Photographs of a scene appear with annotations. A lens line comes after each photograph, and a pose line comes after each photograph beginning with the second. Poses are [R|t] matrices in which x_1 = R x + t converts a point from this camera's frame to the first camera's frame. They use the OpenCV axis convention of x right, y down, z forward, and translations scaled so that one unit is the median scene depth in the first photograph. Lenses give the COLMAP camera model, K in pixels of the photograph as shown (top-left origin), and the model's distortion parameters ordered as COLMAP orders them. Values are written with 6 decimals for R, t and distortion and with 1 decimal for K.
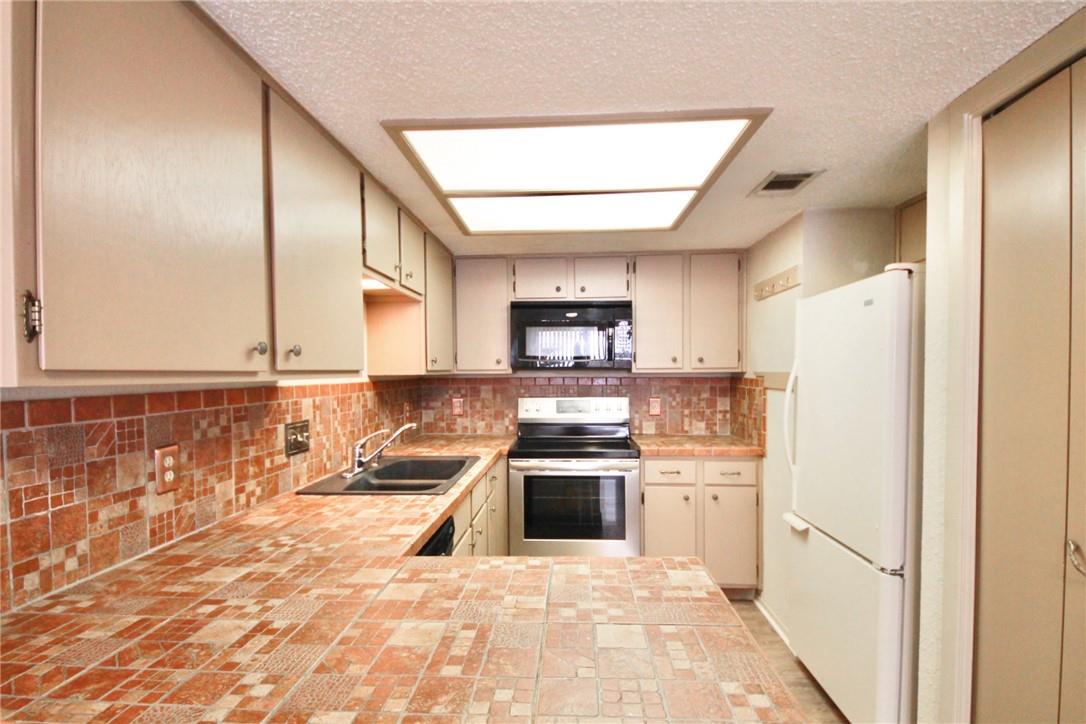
lens RADIAL K [[500.2, 0, 541.4], [0, 500.2, 374.5], [0, 0, 1]] dist [0.000883, -0.001136]
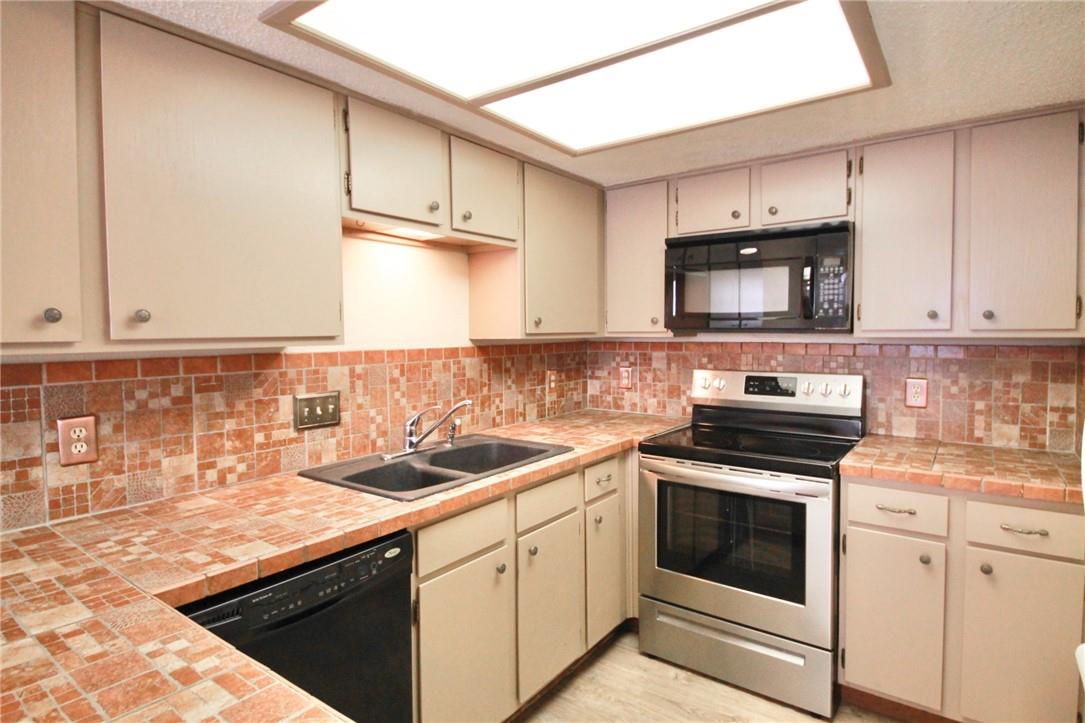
lens RADIAL K [[558.6, 0, 543.3], [0, 558.6, 347.2], [0, 0, 1]] dist [0.022259, -0.023780]
pose [[0.851945, 0.016644, -0.523367, 0.344836], [-0.003129, 0.999639, 0.026696, -0.013683], [0.523623, -0.021106, 0.851689, 0.325031]]
